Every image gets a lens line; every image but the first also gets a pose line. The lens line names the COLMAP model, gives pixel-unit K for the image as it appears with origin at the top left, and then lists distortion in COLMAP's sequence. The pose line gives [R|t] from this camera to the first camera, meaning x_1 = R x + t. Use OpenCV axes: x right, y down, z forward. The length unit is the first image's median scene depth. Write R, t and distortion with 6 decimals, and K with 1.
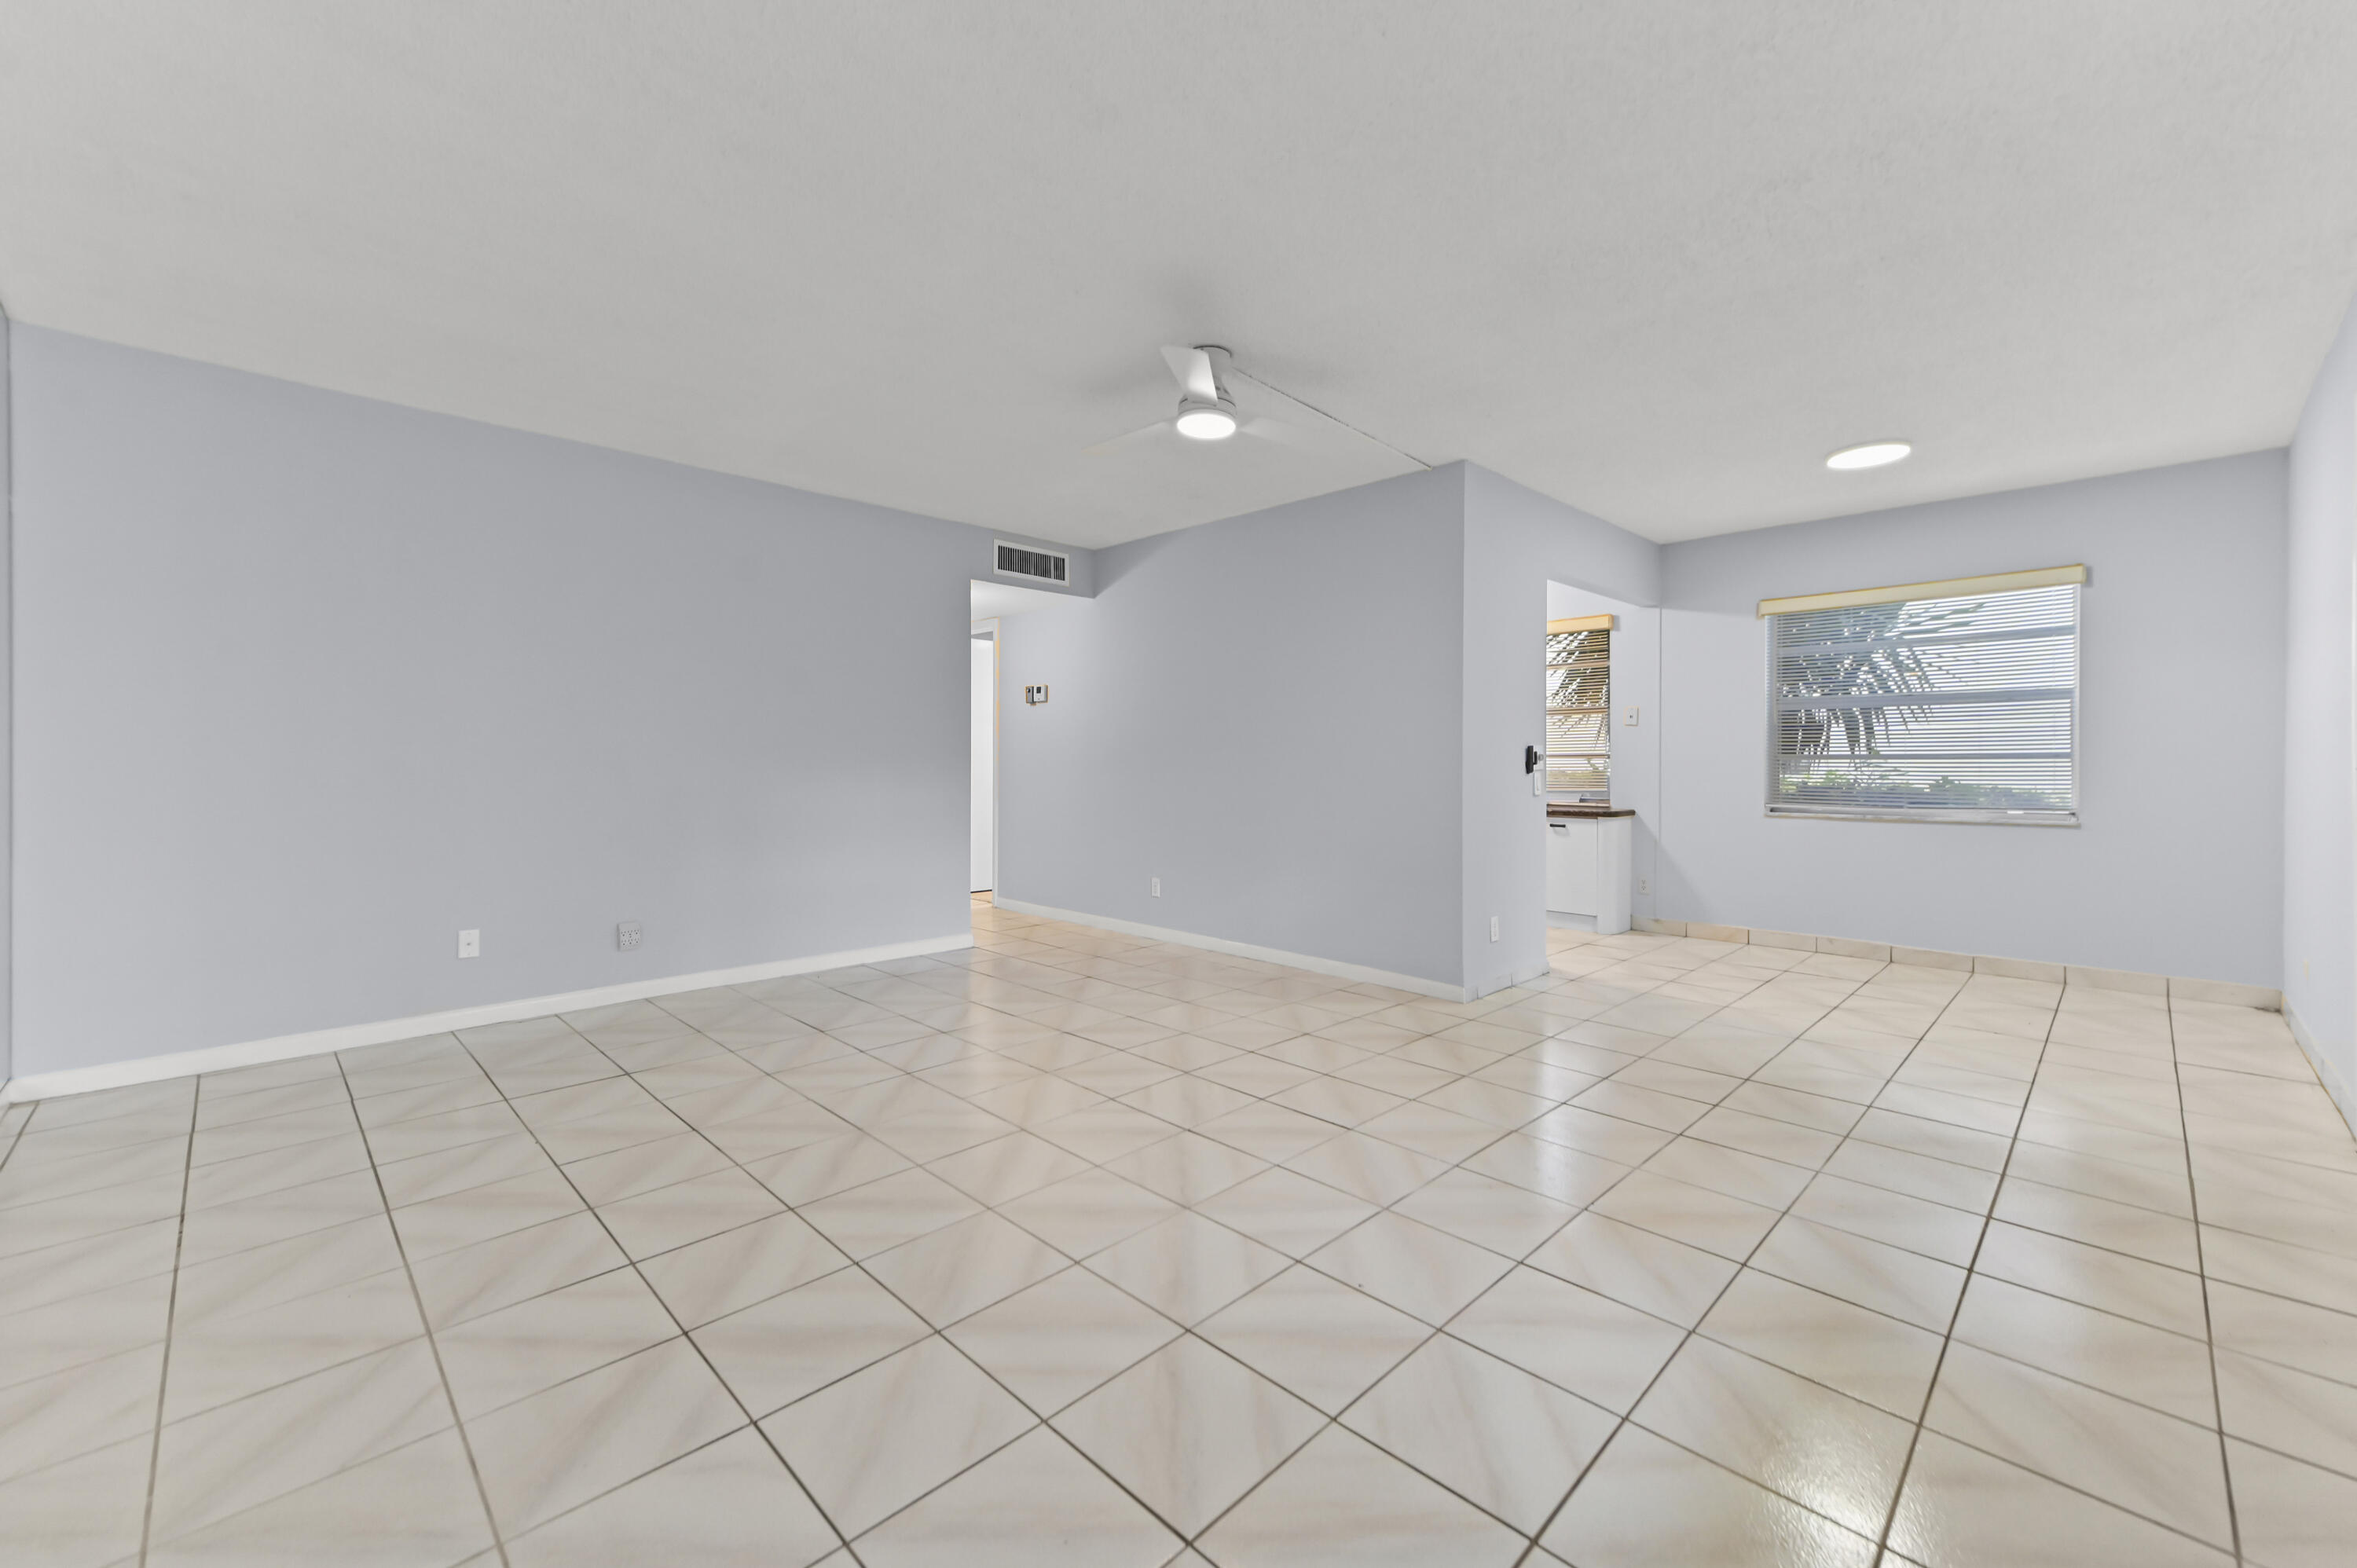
lens RADIAL K [[942.7, 0, 1177.5], [0, 942.7, 768.3], [0, 0, 1]] dist [0.015304, -0.000010]
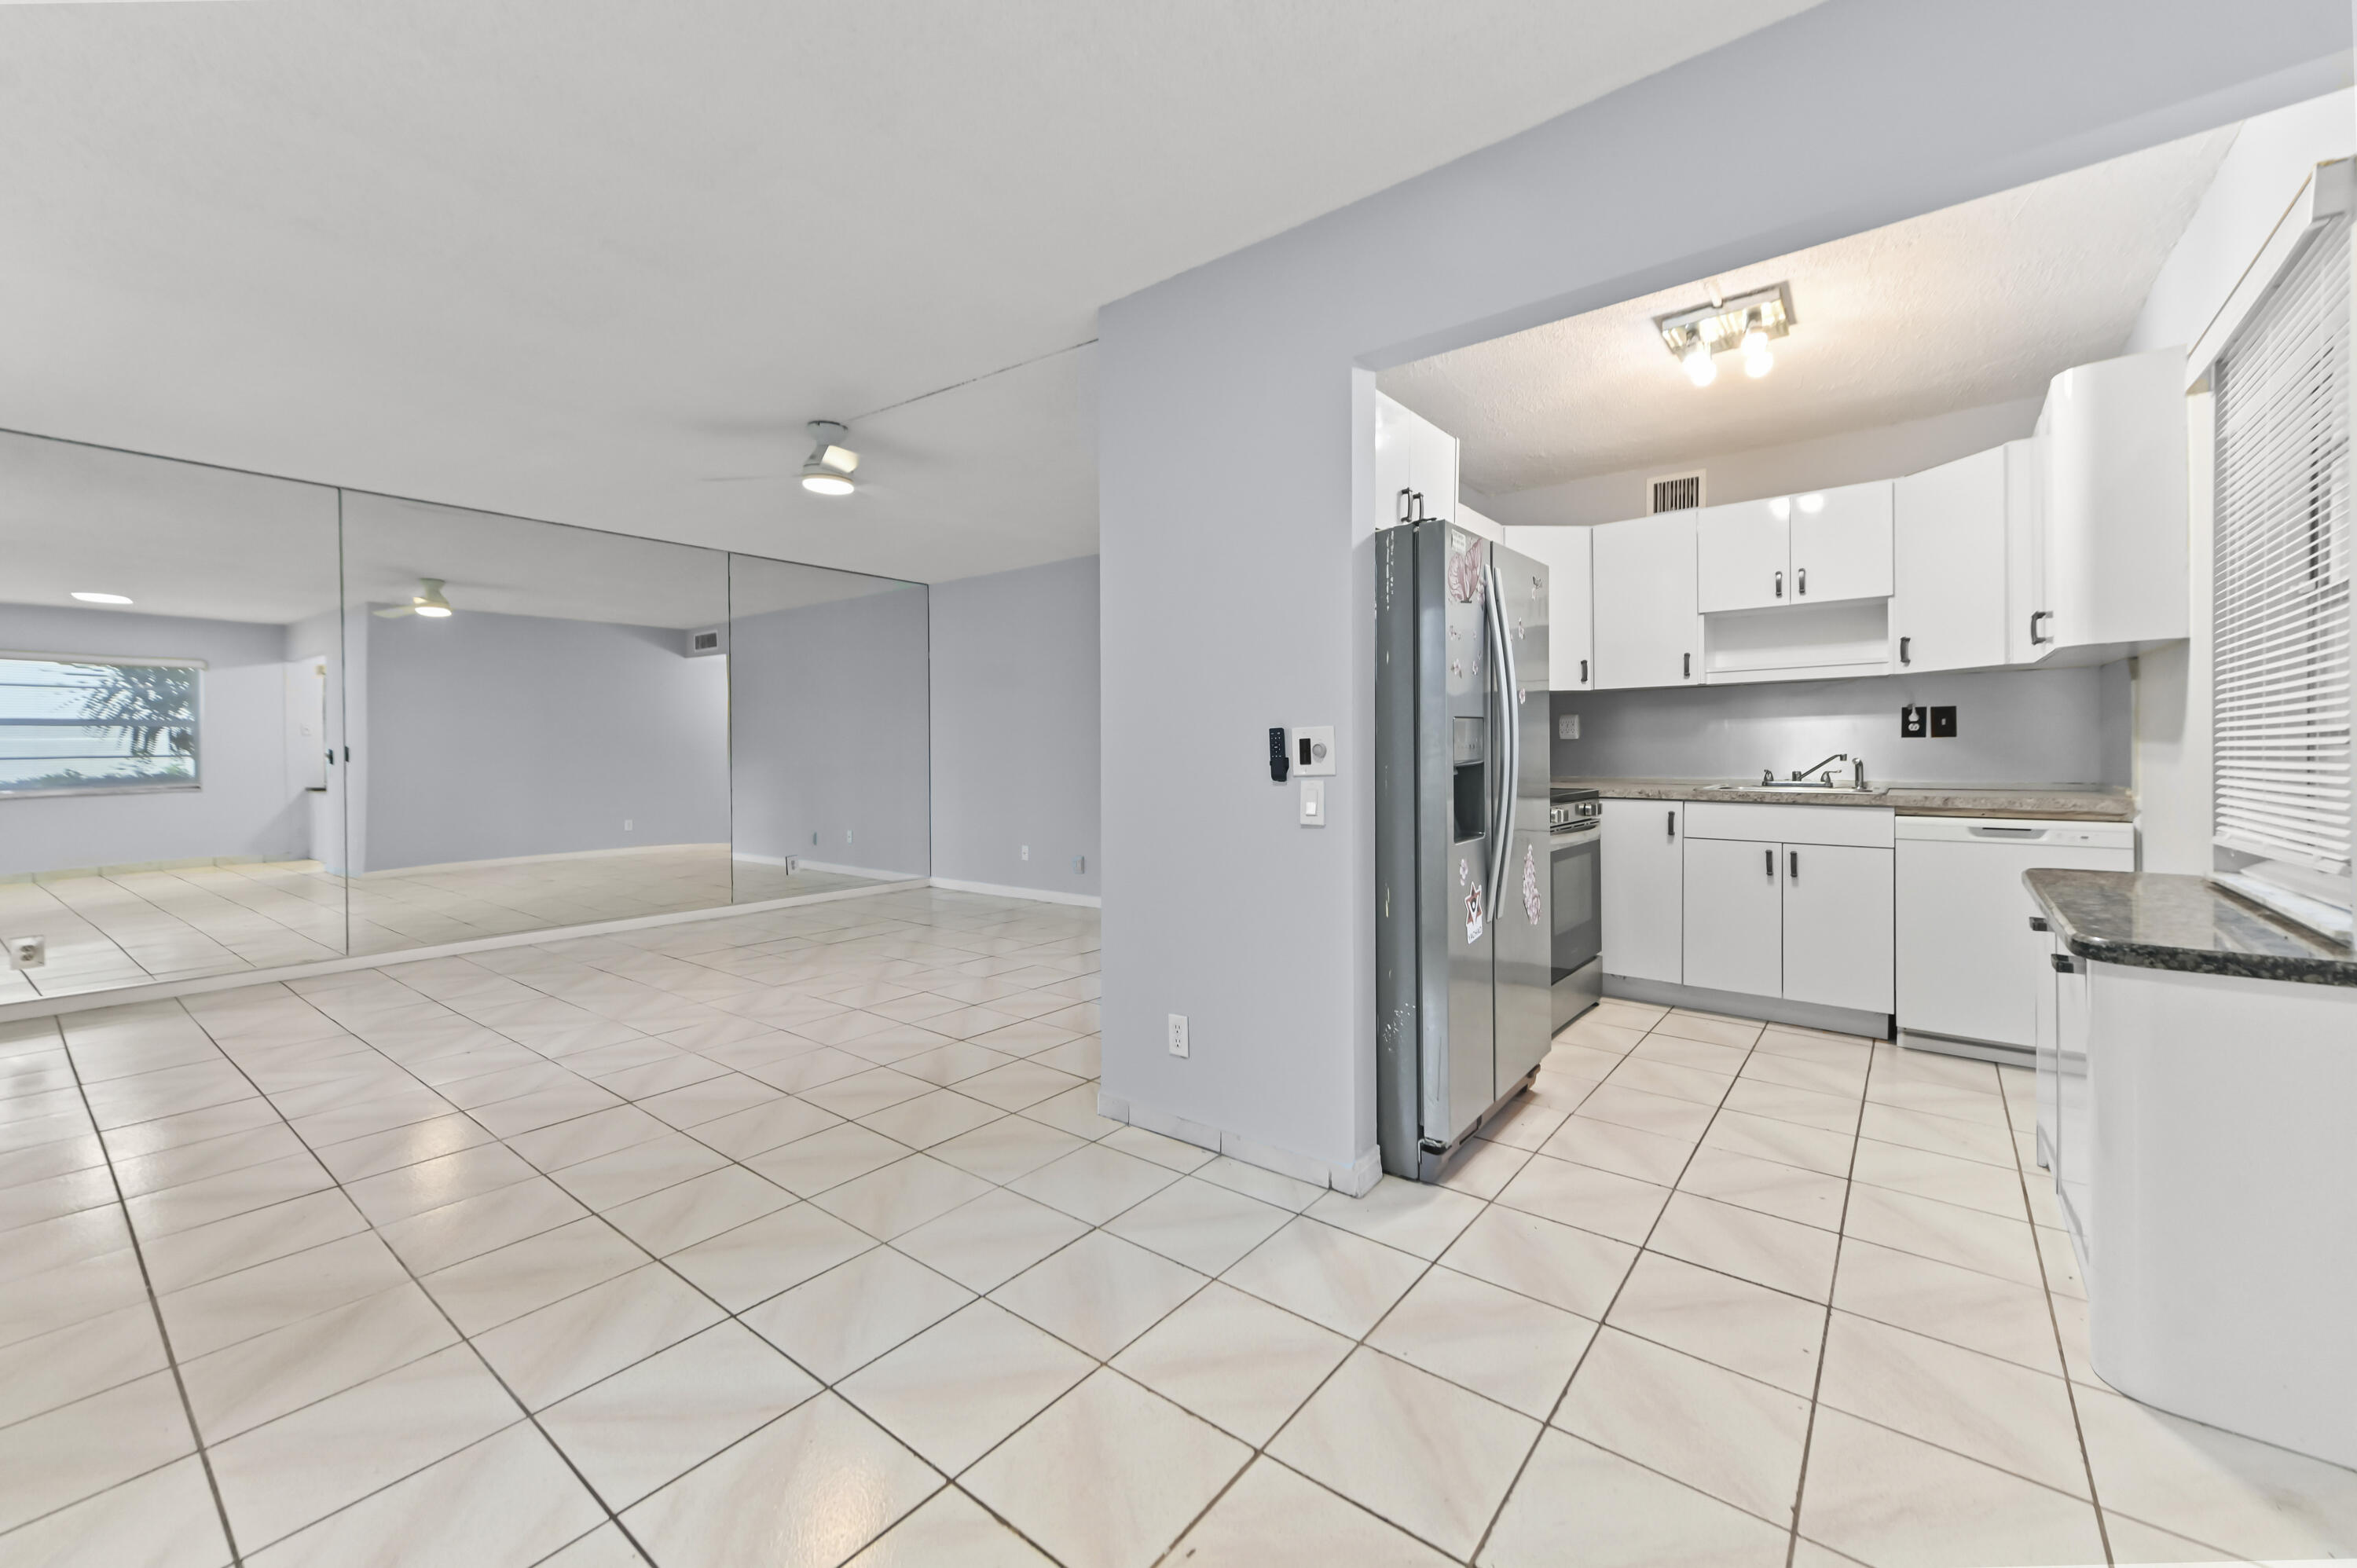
lens RADIAL K [[925.7, 0, 1188.2], [0, 925.7, 762.1], [0, 0, 1]] dist [0.014838, -0.000019]
pose [[0.127122, 0.010656, -0.991830, 0.757713], [-0.003436, 0.999941, 0.010303, -0.008206], [0.991881, 0.002099, 0.127151, 0.764201]]
